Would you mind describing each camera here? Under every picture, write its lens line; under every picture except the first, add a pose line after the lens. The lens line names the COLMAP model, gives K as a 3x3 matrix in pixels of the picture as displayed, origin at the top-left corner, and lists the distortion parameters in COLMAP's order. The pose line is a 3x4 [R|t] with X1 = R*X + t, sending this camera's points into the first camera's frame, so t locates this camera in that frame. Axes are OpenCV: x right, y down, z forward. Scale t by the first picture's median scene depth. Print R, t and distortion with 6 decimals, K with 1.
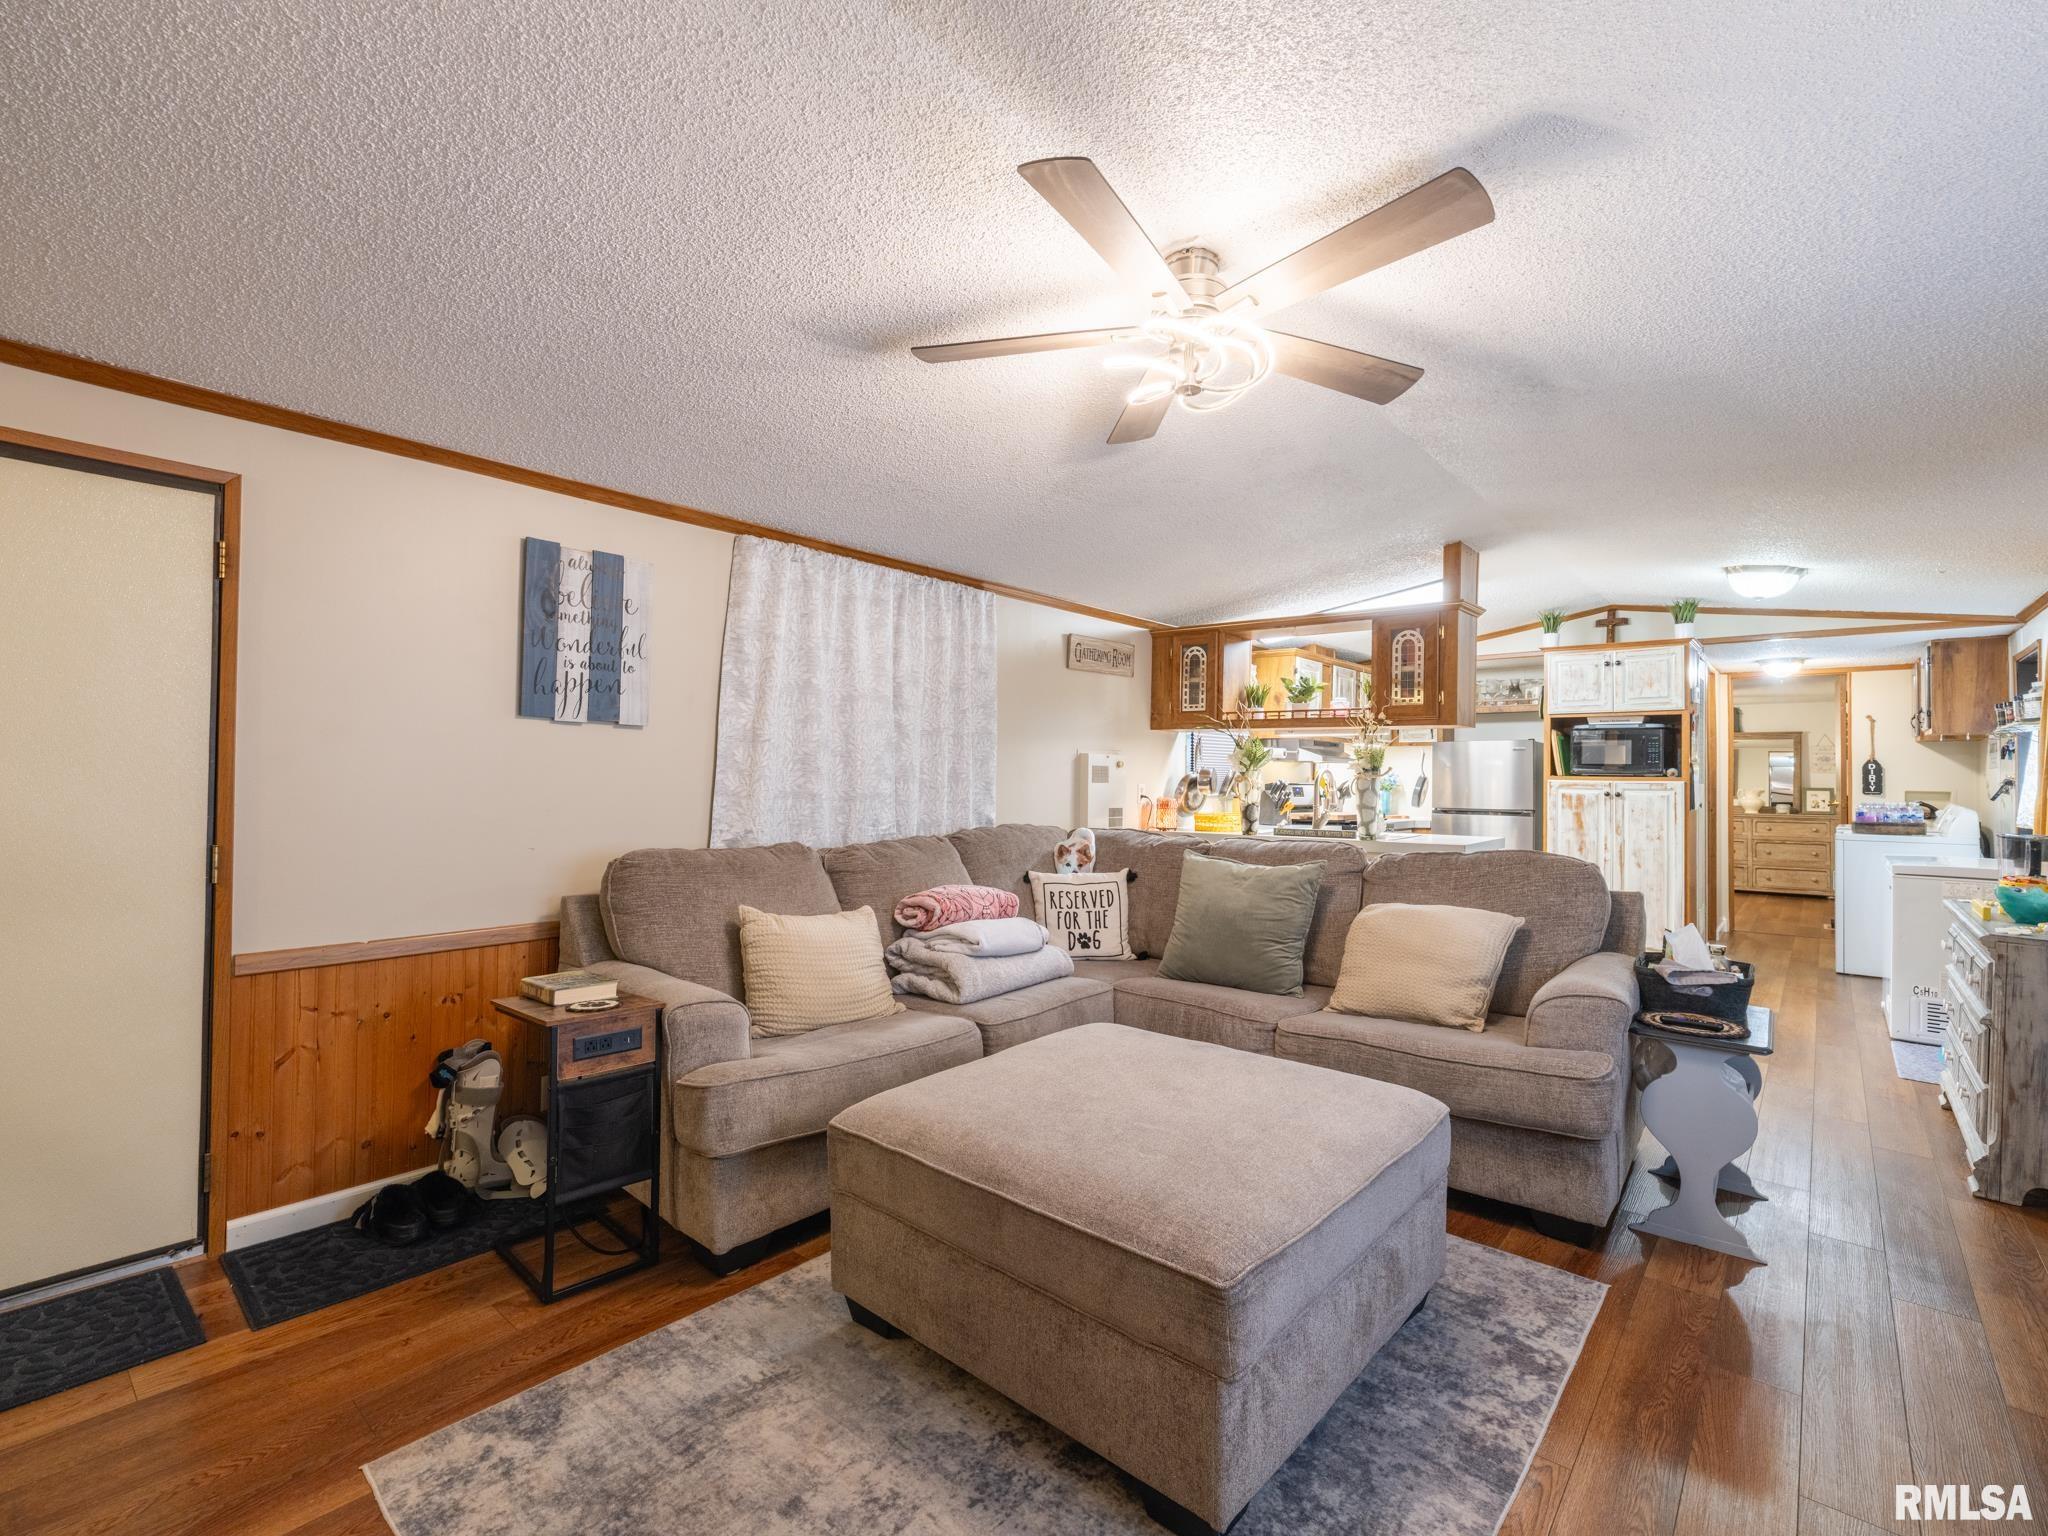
lens RADIAL K [[931.5, 0, 1021.6], [0, 931.5, 763.0], [0, 0, 1]] dist [-0.003996, 0.002114]
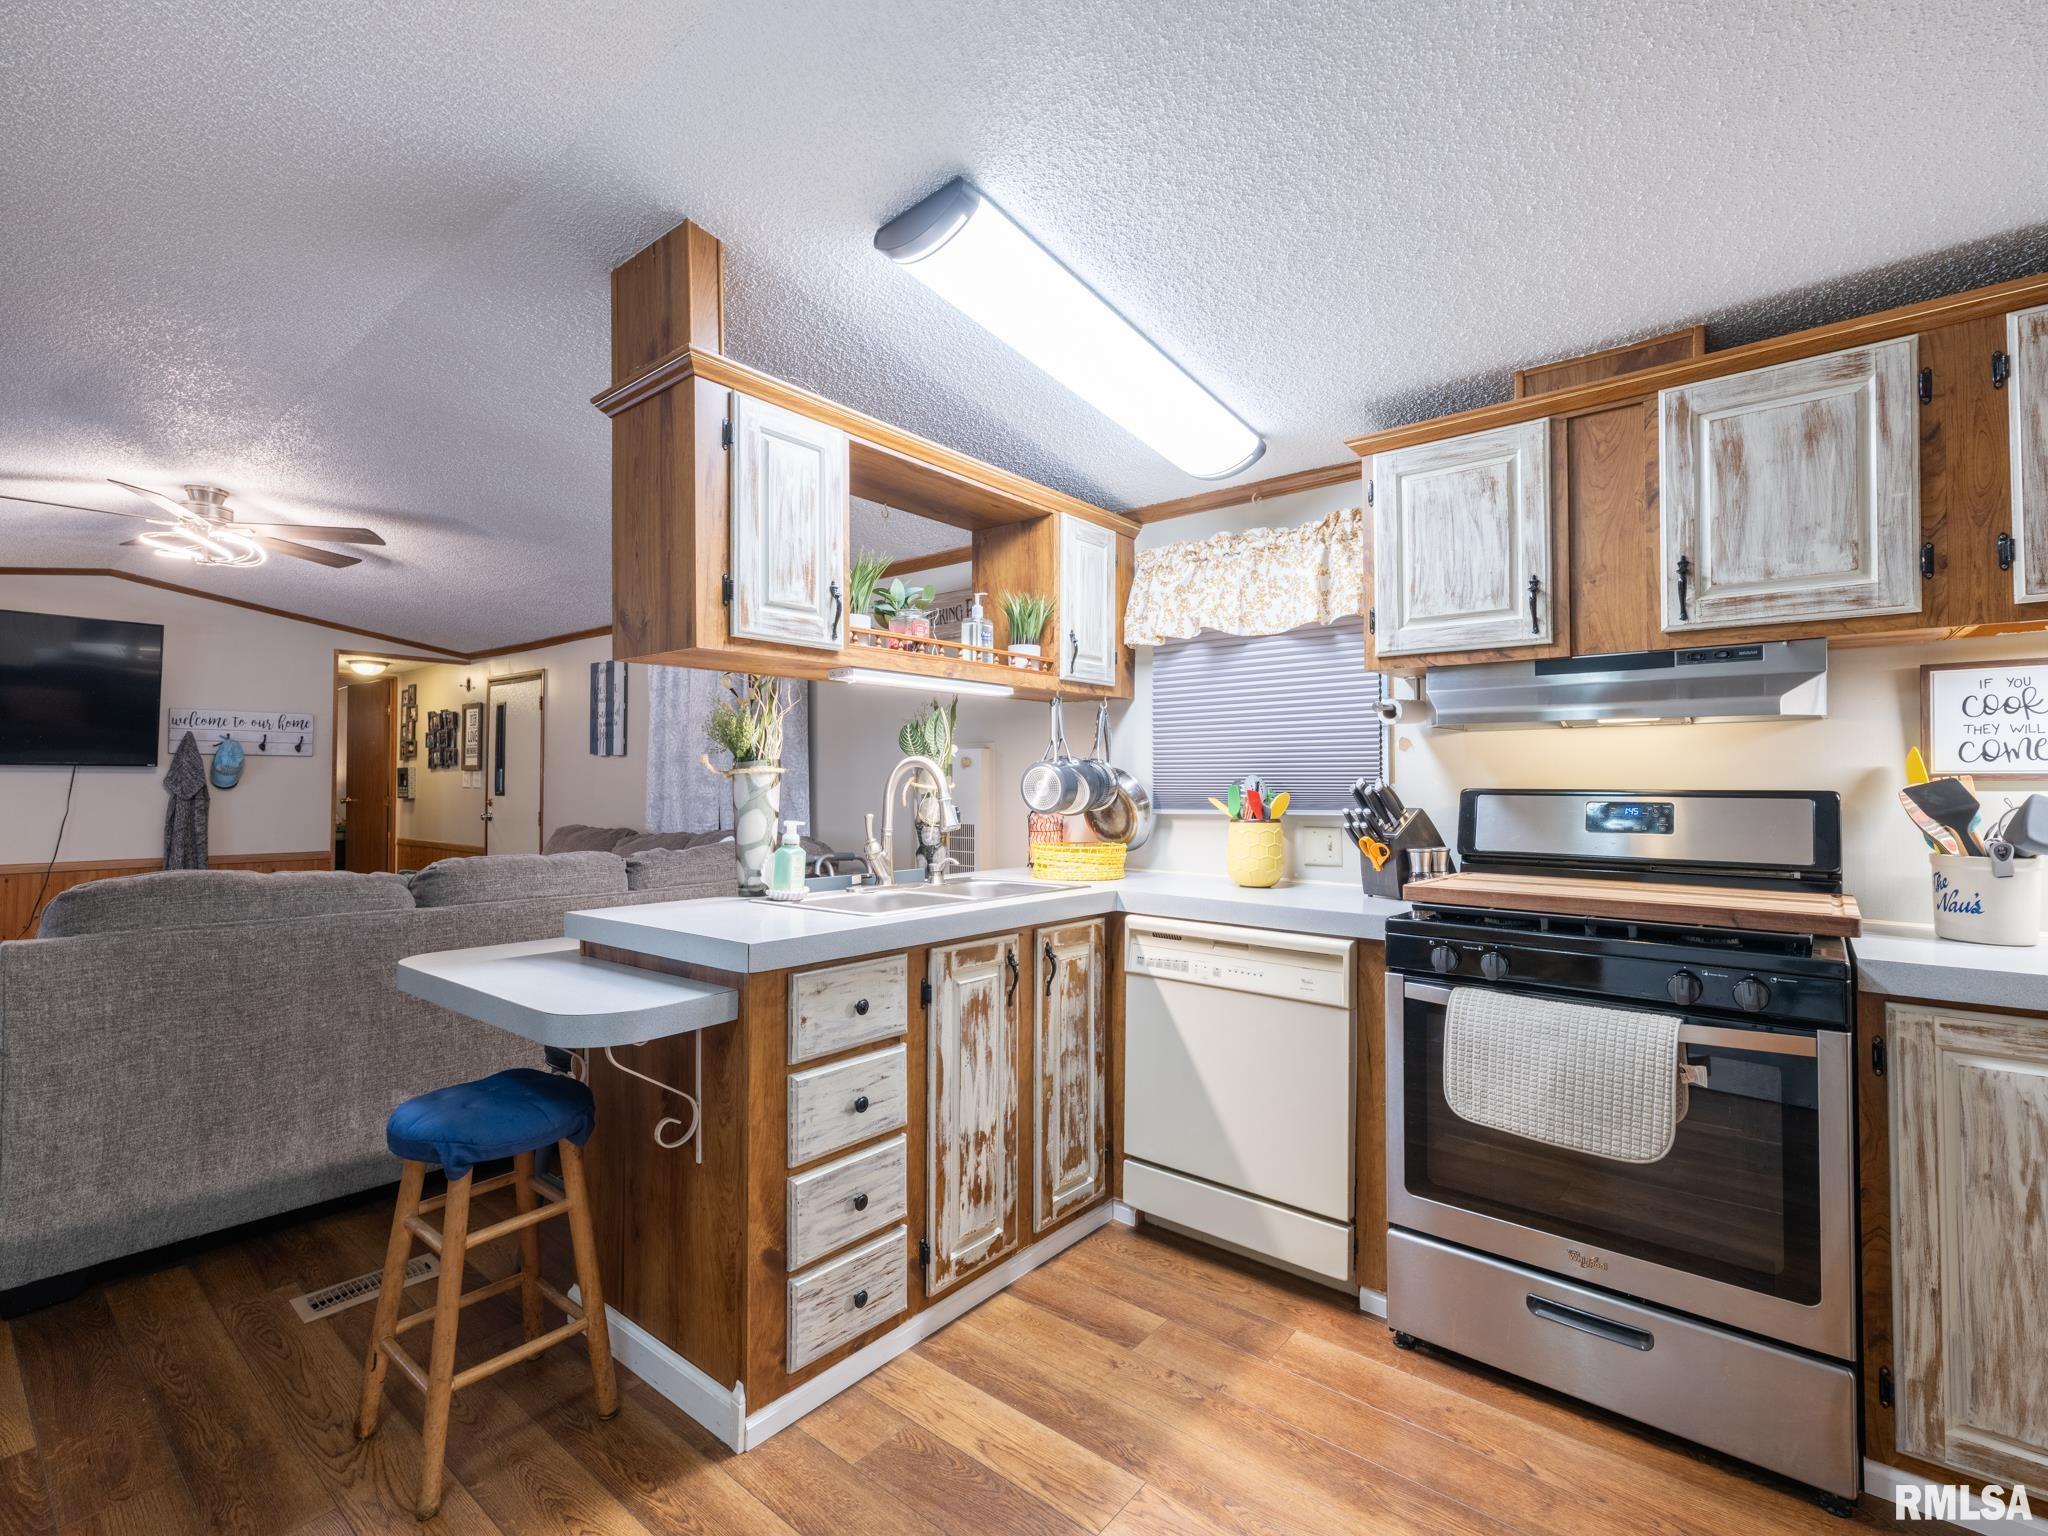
lens RADIAL K [[946.9, 0, 1015.5], [0, 946.9, 762.4], [0, 0, 1]] dist [0.000724, 0.001495]
pose [[0.016194, -0.033666, -0.999302, 0.844715], [0.015398, 0.999323, -0.033417, 0.027035], [0.999750, -0.014846, 0.016701, 1.059980]]
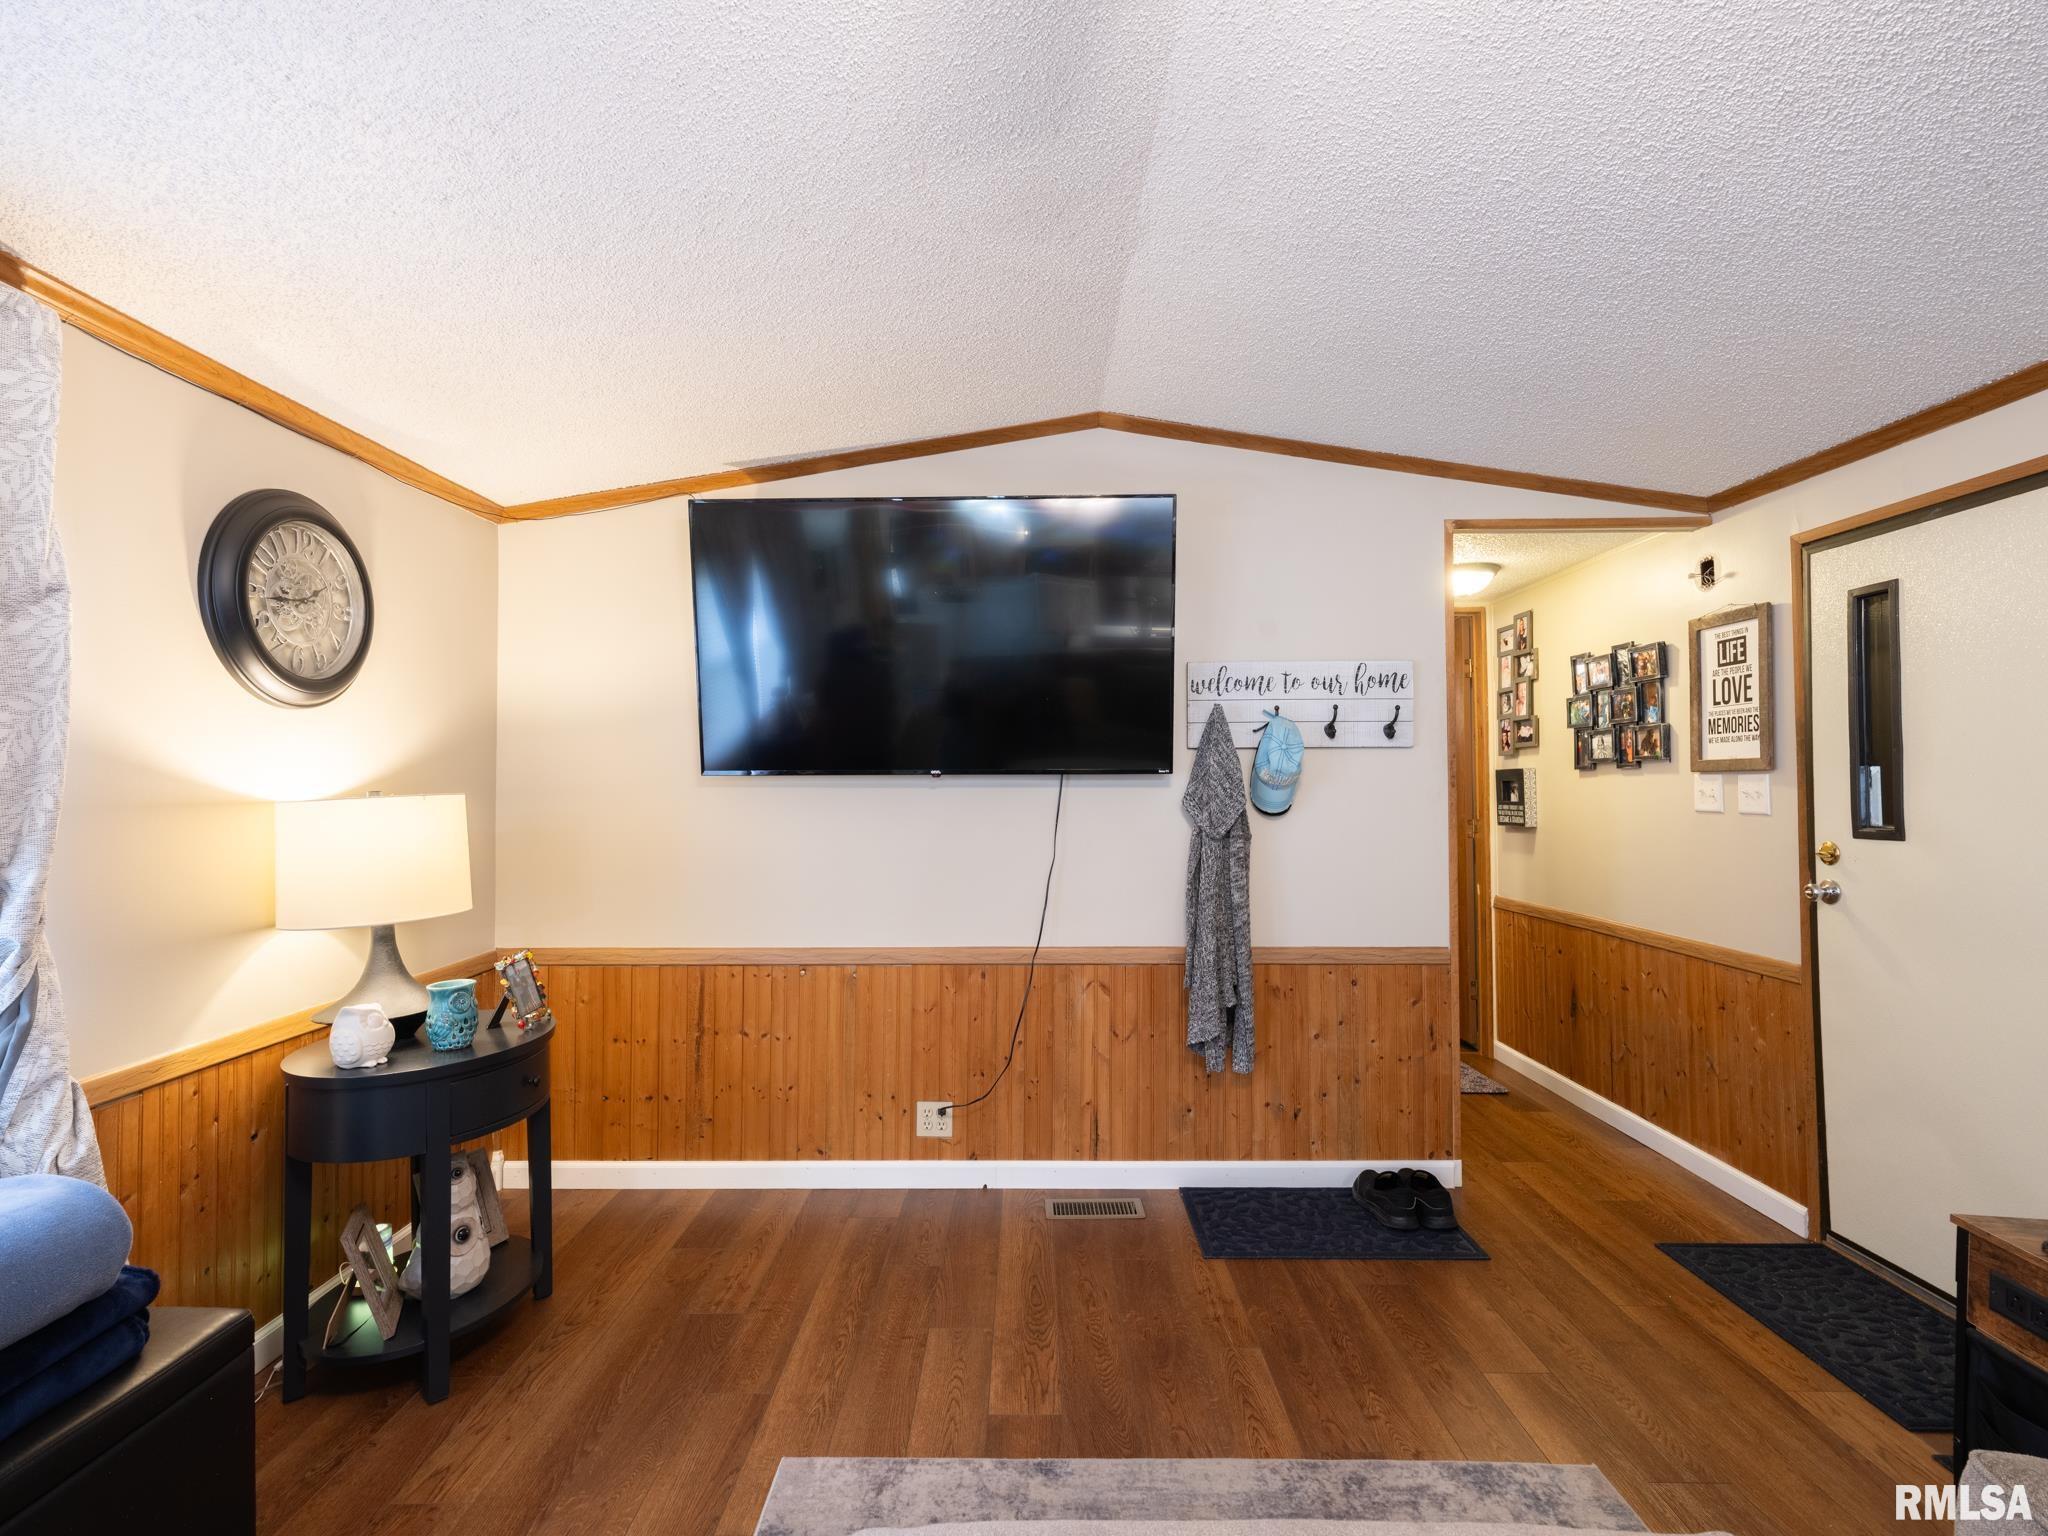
lens RADIAL K [[975.4, 0, 1021.0], [0, 975.4, 763.9], [0, 0, 1]] dist [-0.001597, 0.001224]
pose [[-0.762802, -0.022668, -0.646235, 0.171106], [0.007484, 0.999009, -0.043875, -0.001450], [0.646589, -0.038304, -0.761877, 0.465330]]
